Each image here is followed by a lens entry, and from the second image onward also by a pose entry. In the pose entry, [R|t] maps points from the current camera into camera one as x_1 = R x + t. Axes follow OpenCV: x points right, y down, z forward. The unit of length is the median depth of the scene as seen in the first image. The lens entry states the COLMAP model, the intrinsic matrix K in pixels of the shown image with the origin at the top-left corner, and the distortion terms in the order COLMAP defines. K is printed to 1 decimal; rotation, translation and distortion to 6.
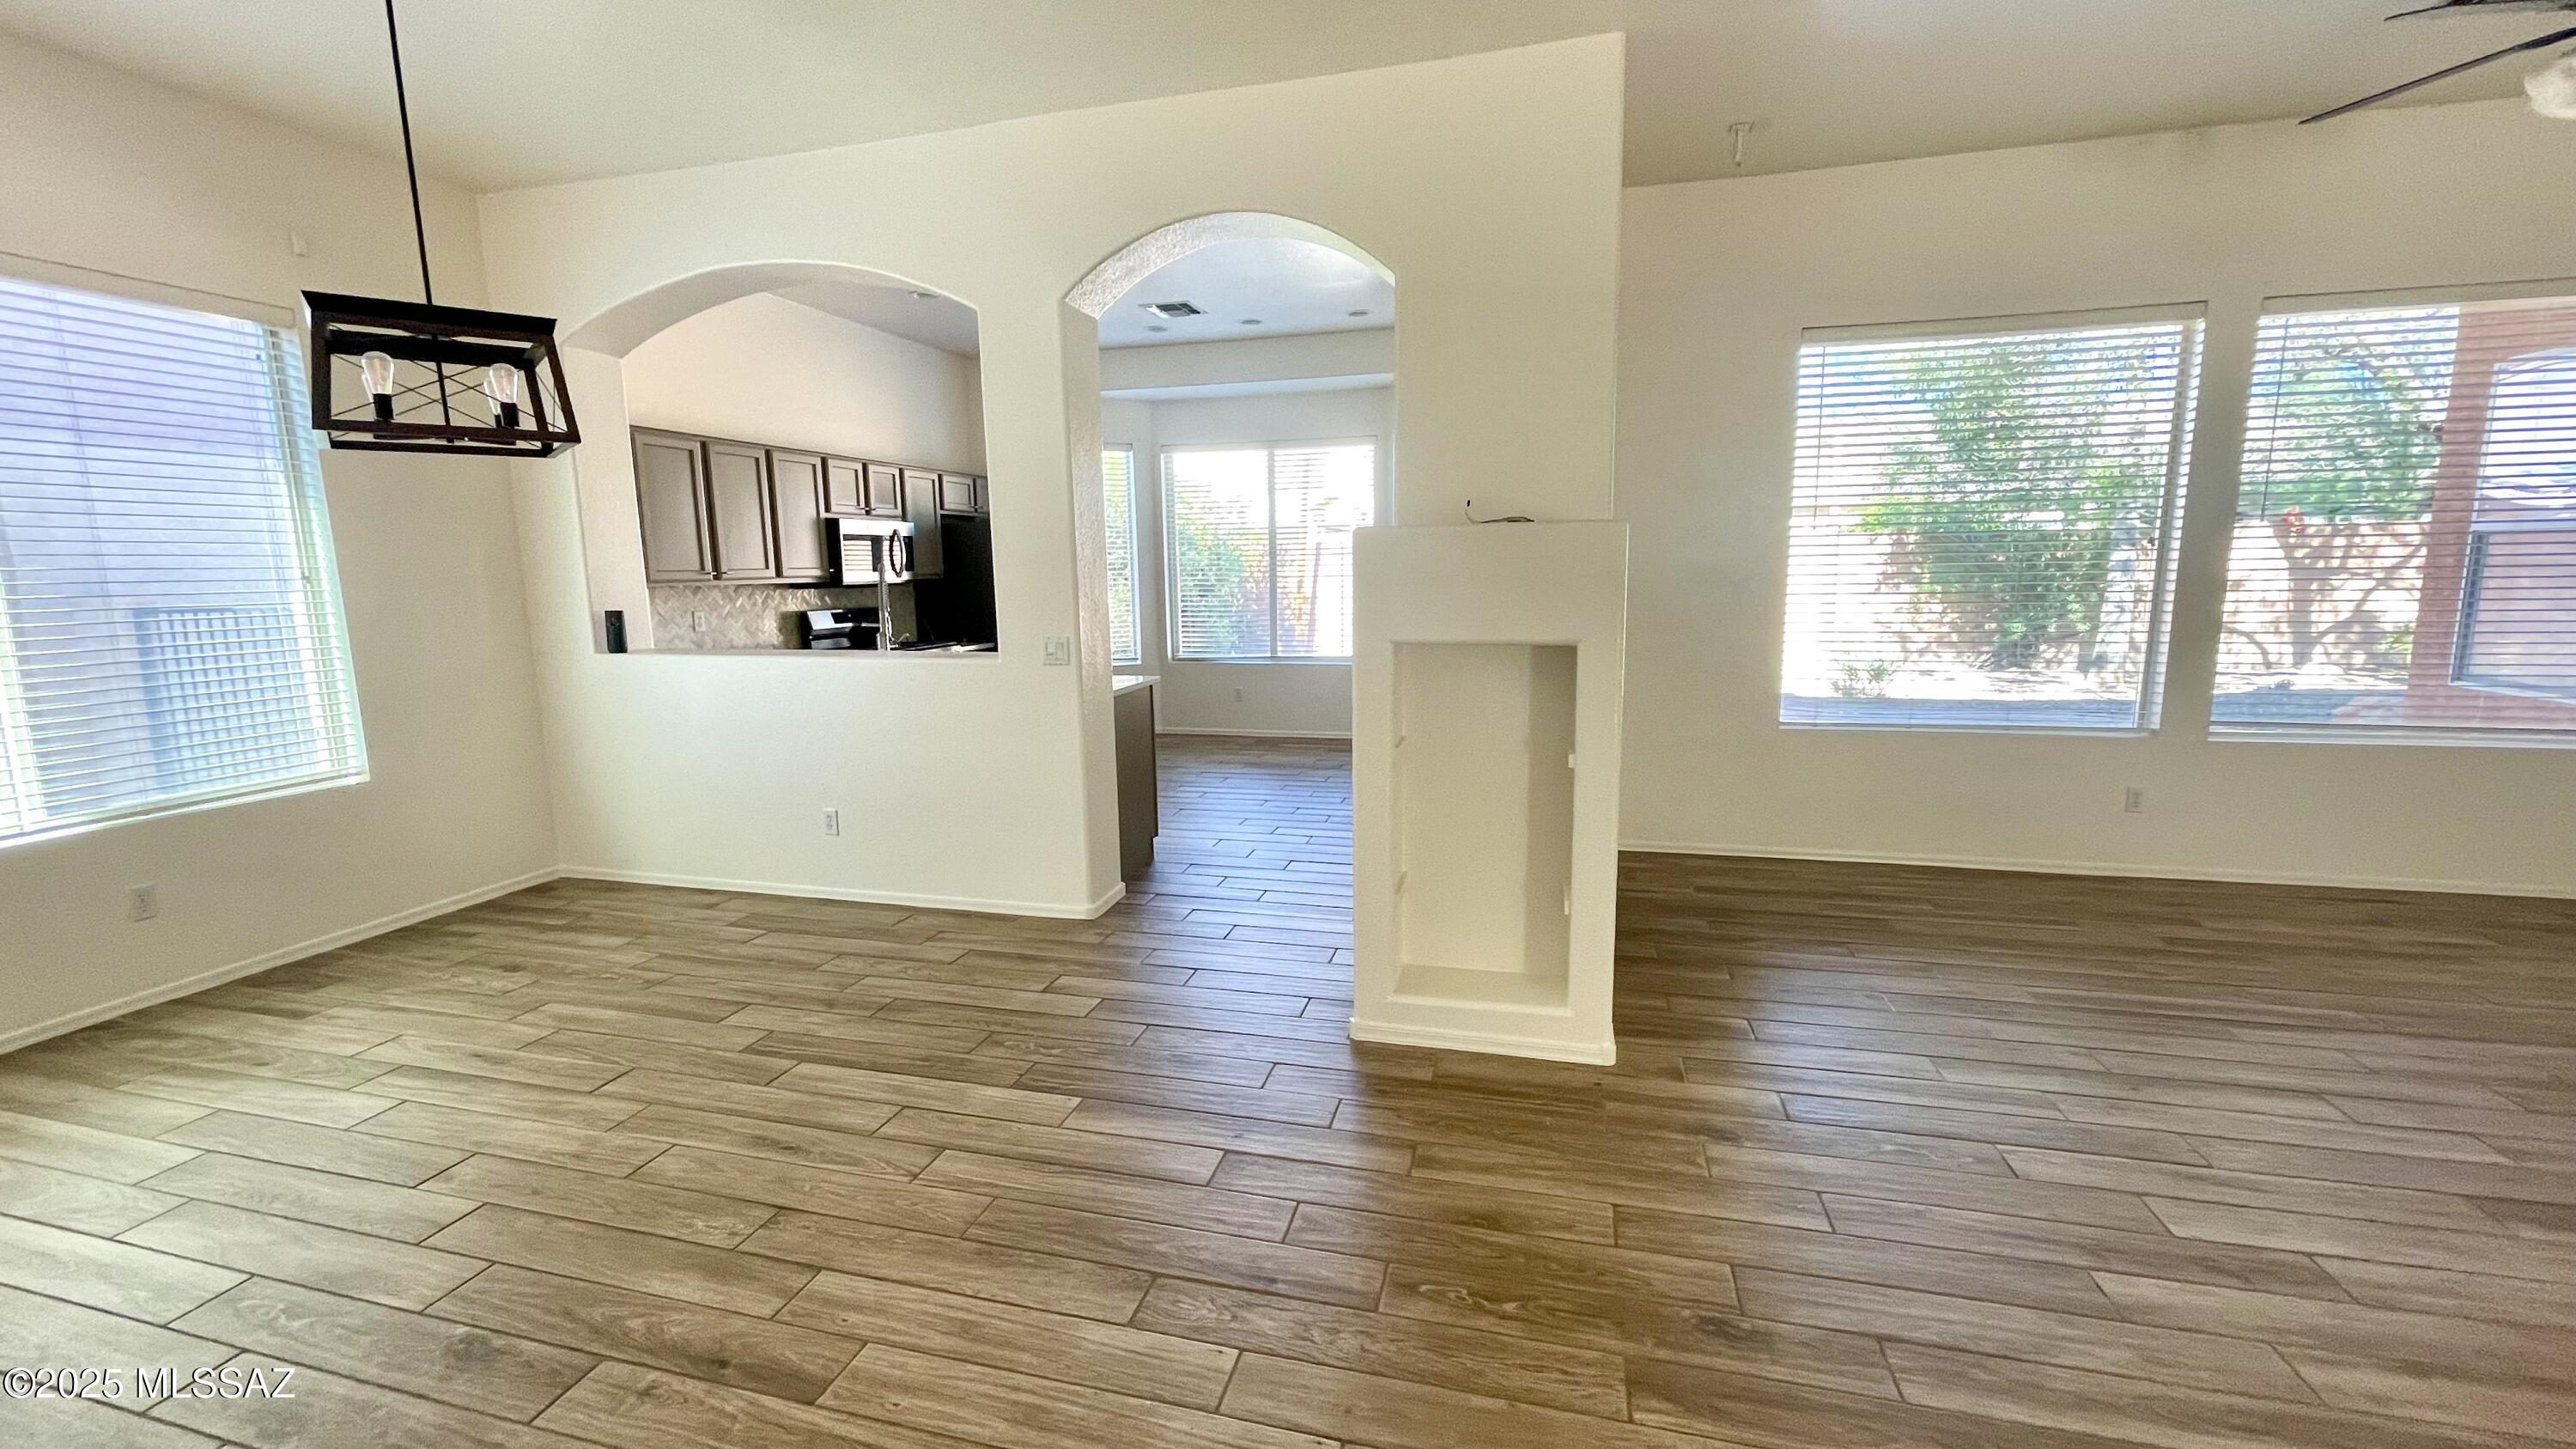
lens RADIAL K [[1039.1, 0, 1288.0], [0, 1039.1, 724.5], [0, 0, 1]] dist [-0.001151, -0.000043]
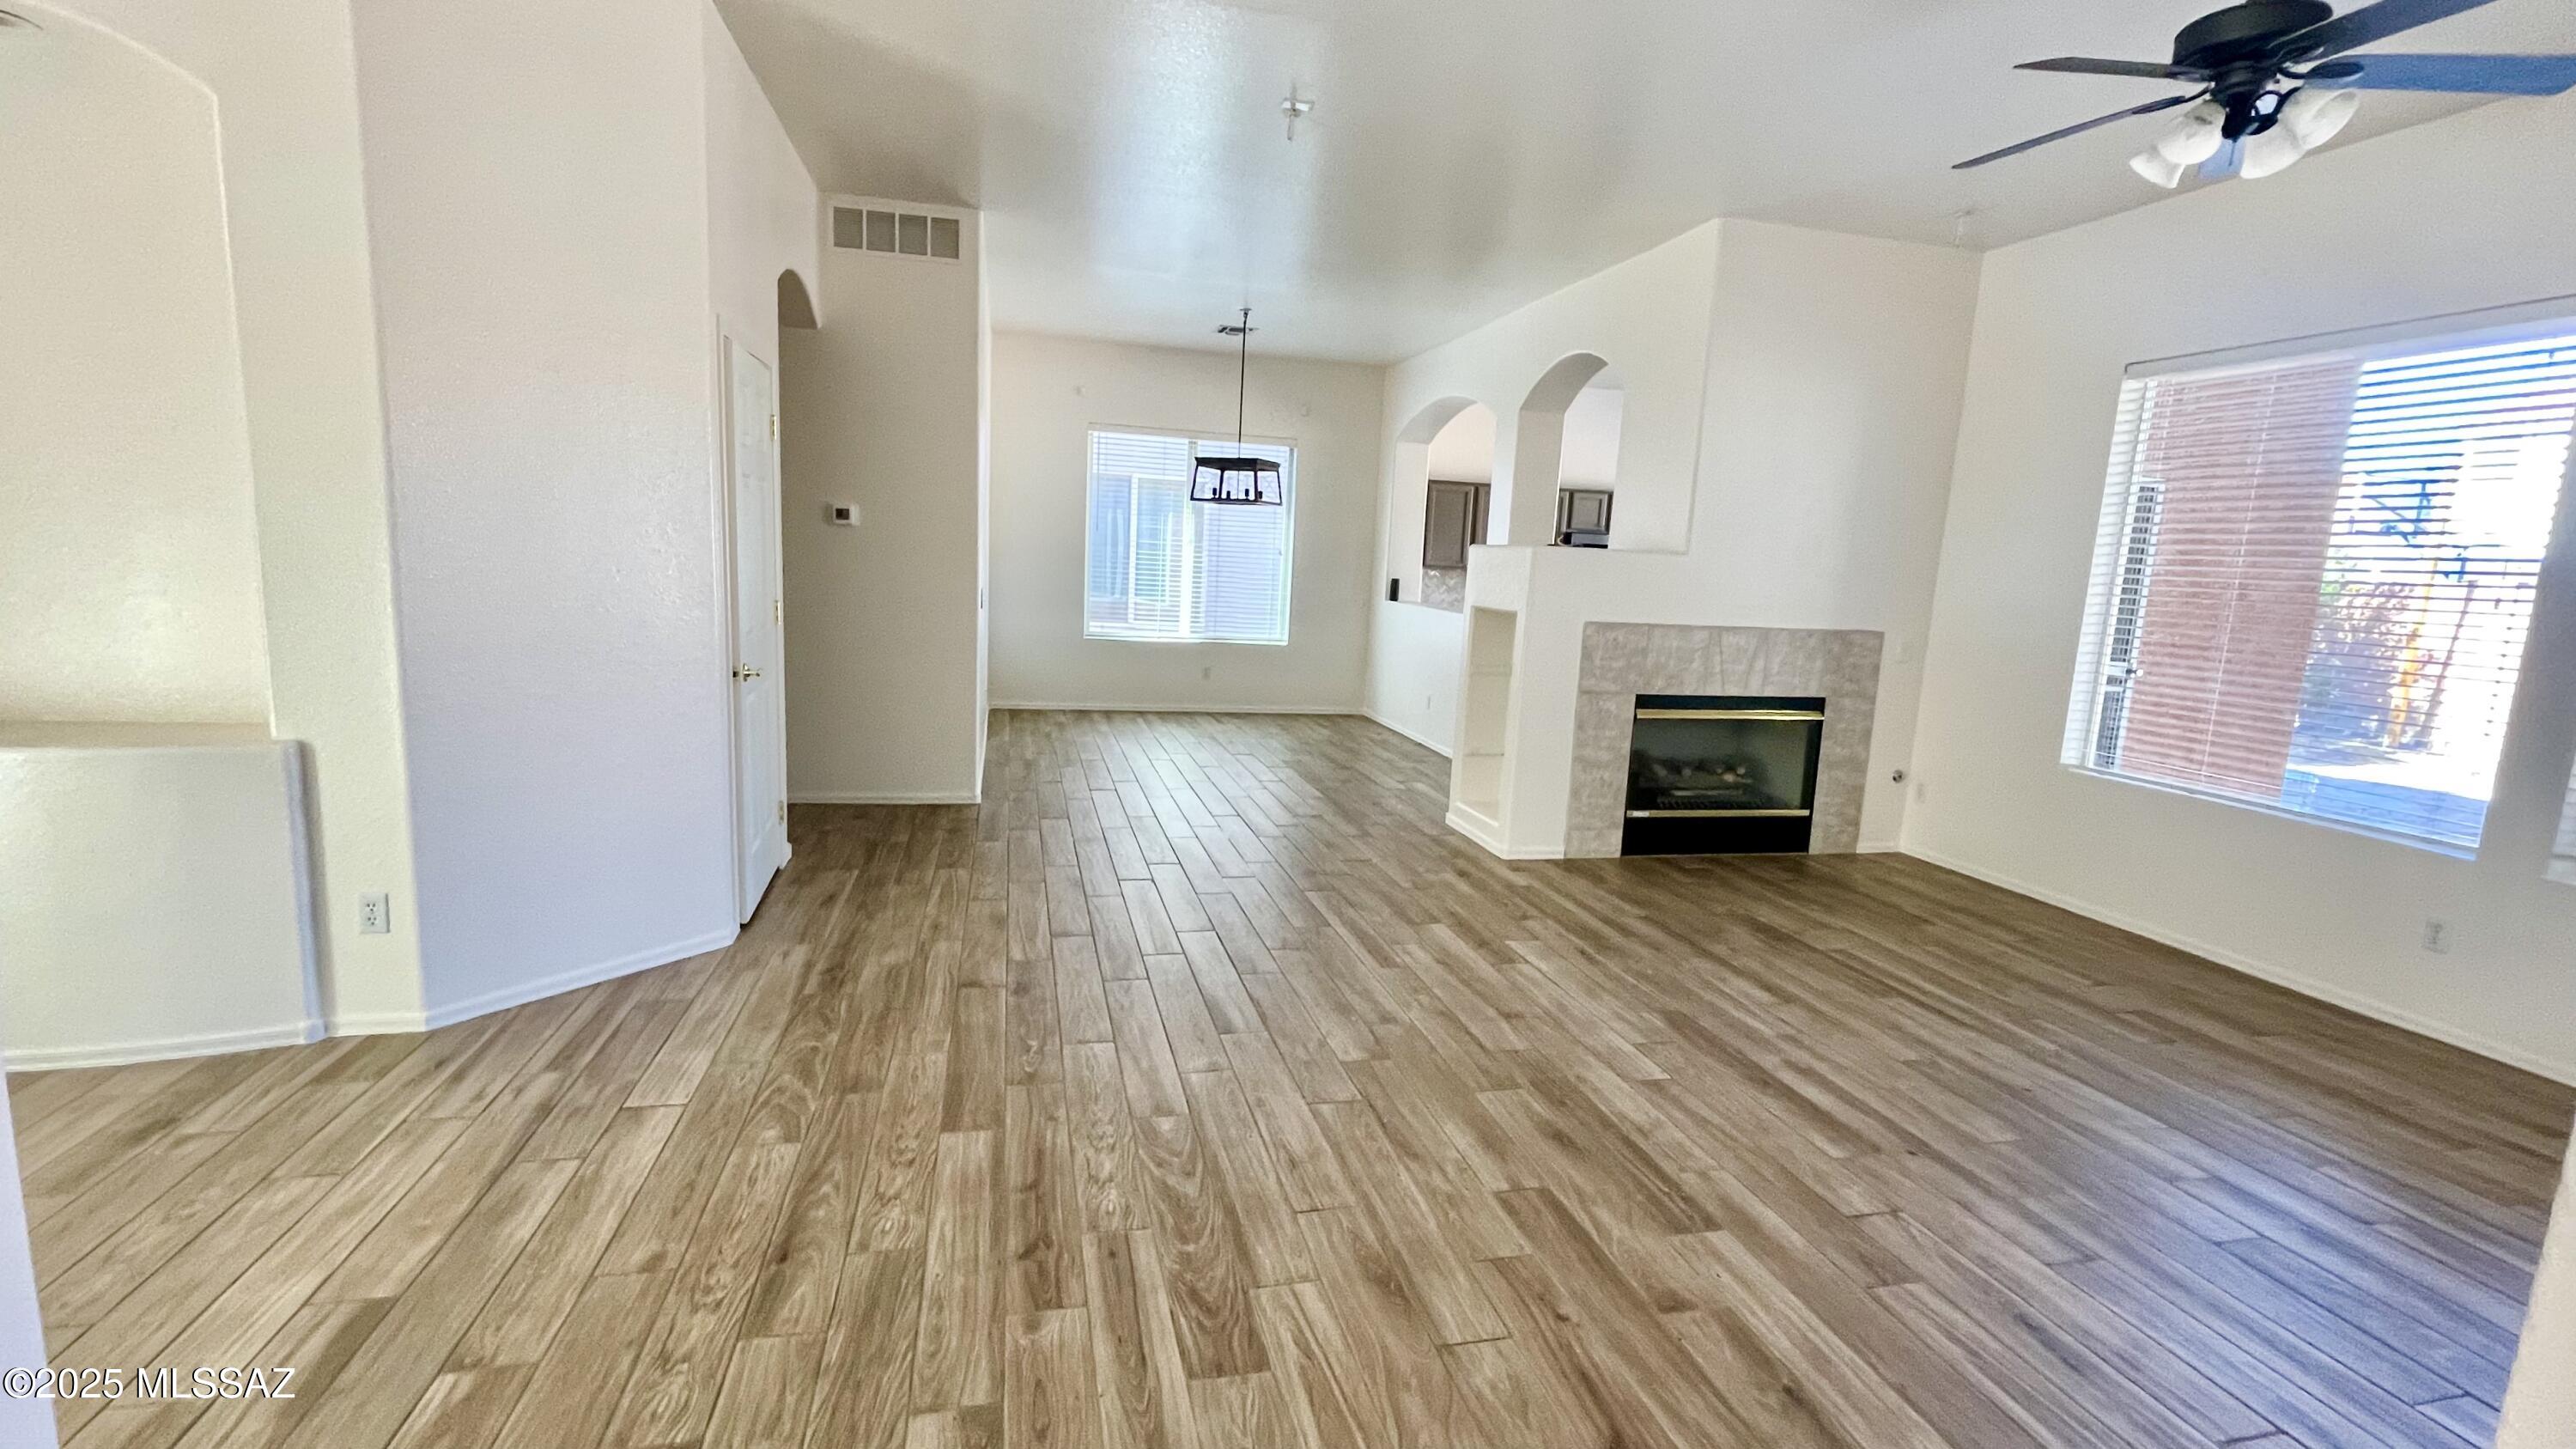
lens RADIAL K [[1107.0, 0, 1288.0], [0, 1107.0, 724.5], [0, 0, 1]] dist [0.008873, 0.000022]
pose [[0.479712, 0.171934, -0.860416, 1.362884], [-0.191913, 0.977430, 0.088318, 0.013930], [0.856181, 0.122757, 0.501881, -0.206470]]
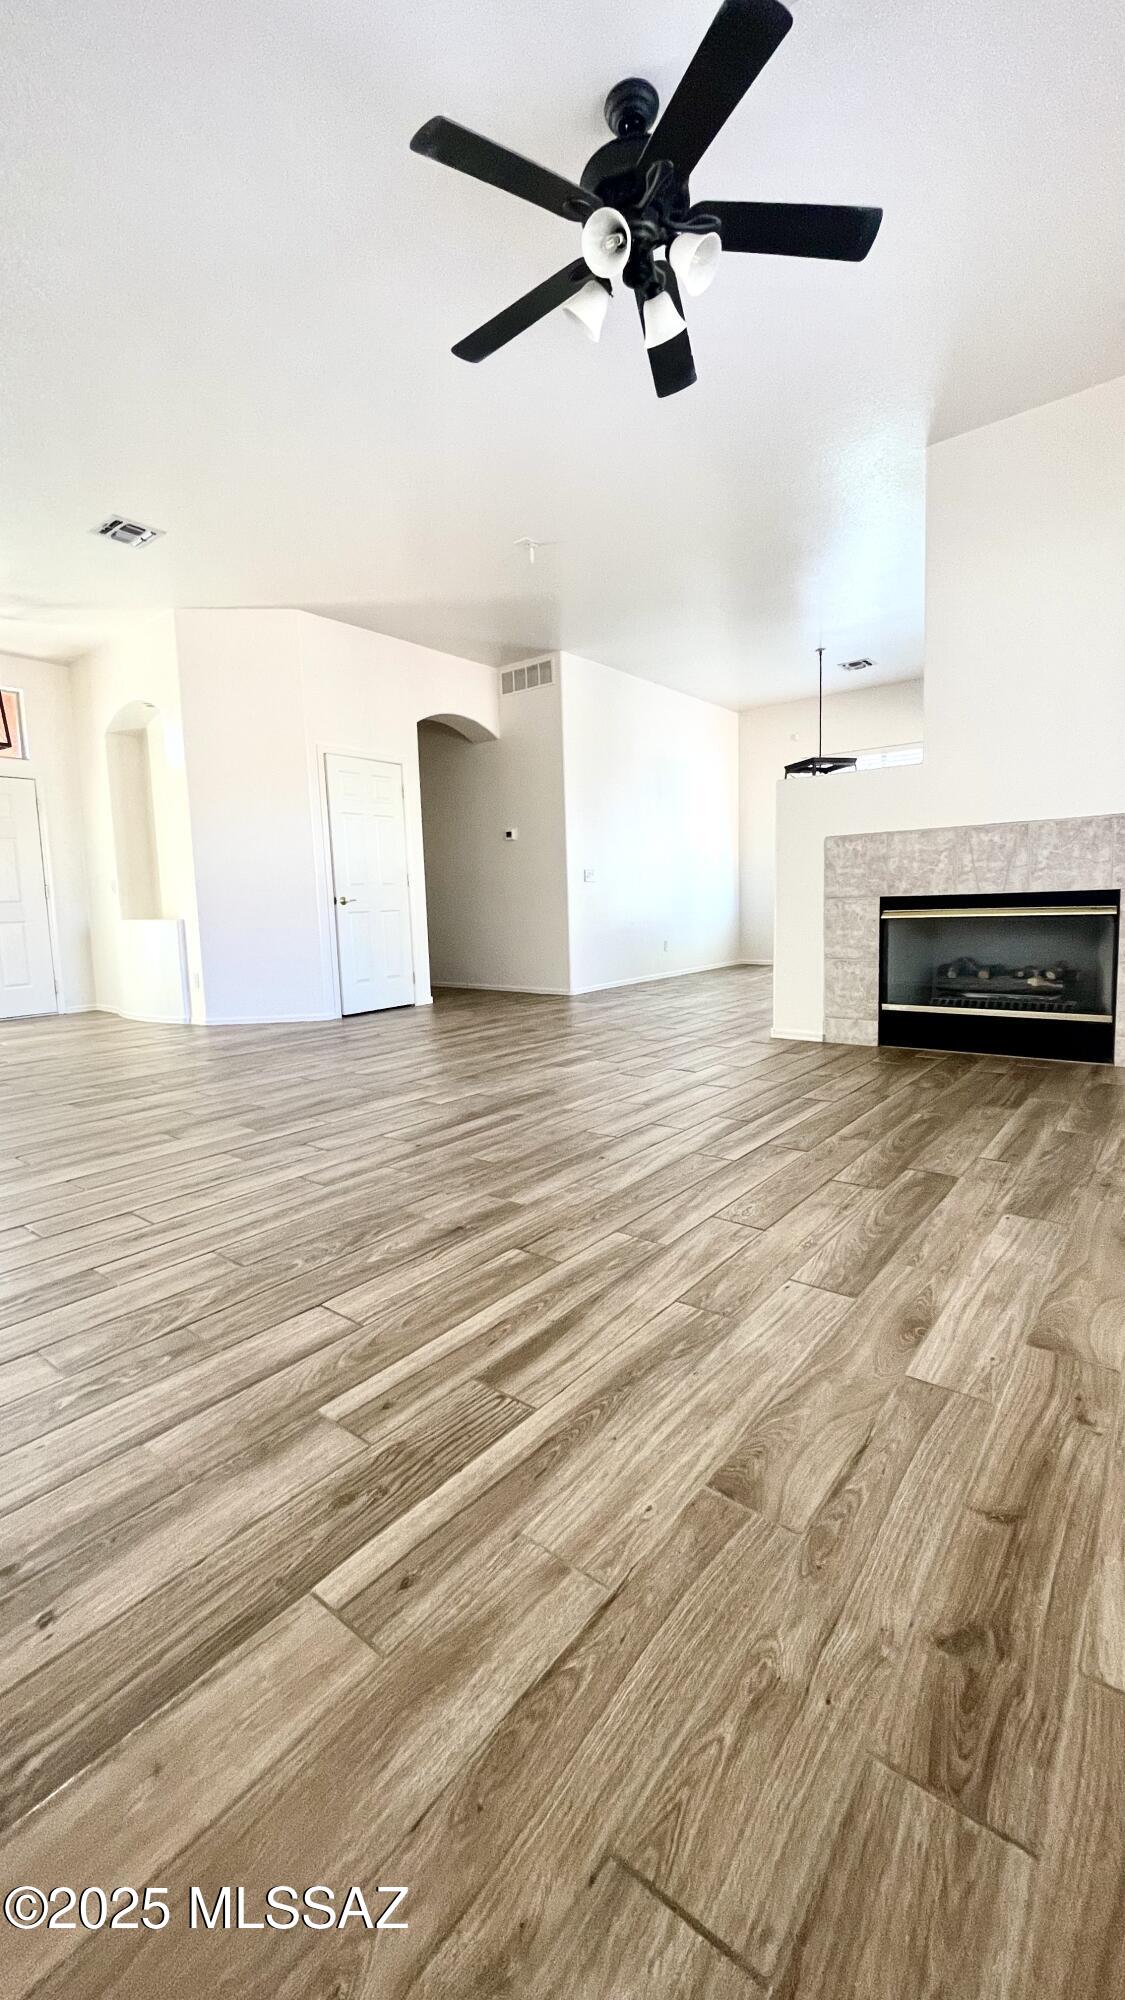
lens RADIAL K [[806.6, 0, 562.5], [0, 806.6, 1000.0], [0, 0, 1]] dist [-0.001151, -0.000043]
pose [[-0.402634, 0.140089, -0.904578, 1.599520], [-0.102433, 0.975117, 0.196607, -0.022168], [0.909612, 0.171820, -0.378266, 0.987766]]
